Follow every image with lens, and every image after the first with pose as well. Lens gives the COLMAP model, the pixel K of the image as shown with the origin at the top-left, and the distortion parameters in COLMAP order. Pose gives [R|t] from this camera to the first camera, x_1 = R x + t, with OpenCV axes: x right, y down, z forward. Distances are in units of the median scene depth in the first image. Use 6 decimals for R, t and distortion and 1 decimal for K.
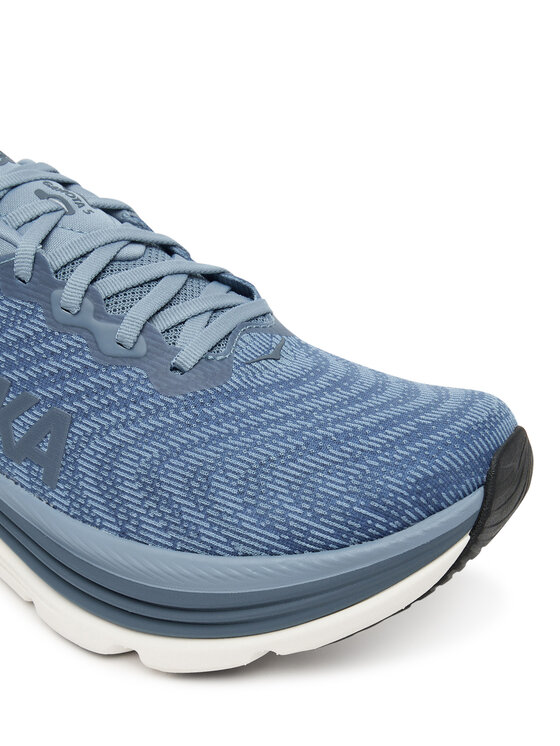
lens RADIAL K [[915.3, 0, 277.3], [0, 915.3, 372.9], [0, 0, 1]] dist [-0.022917, 0.000000]
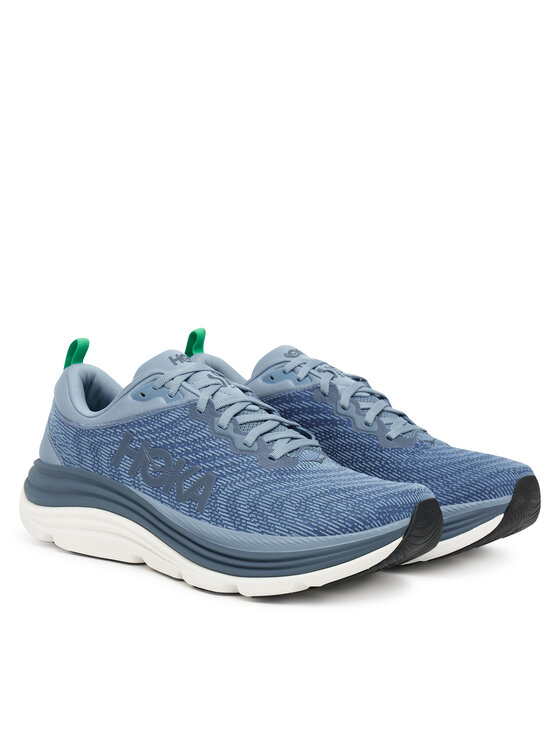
lens RADIAL K [[1895.9, 0, 280.0], [0, 1895.9, 372.9], [0, 0, 1]] dist [-0.016459, 0.000000]
pose [[0.993734, 0.093363, -0.061445, 0.152390], [-0.108821, 0.933616, -0.341349, 1.266885], [0.025496, 0.345896, 0.937926, -3.052505]]
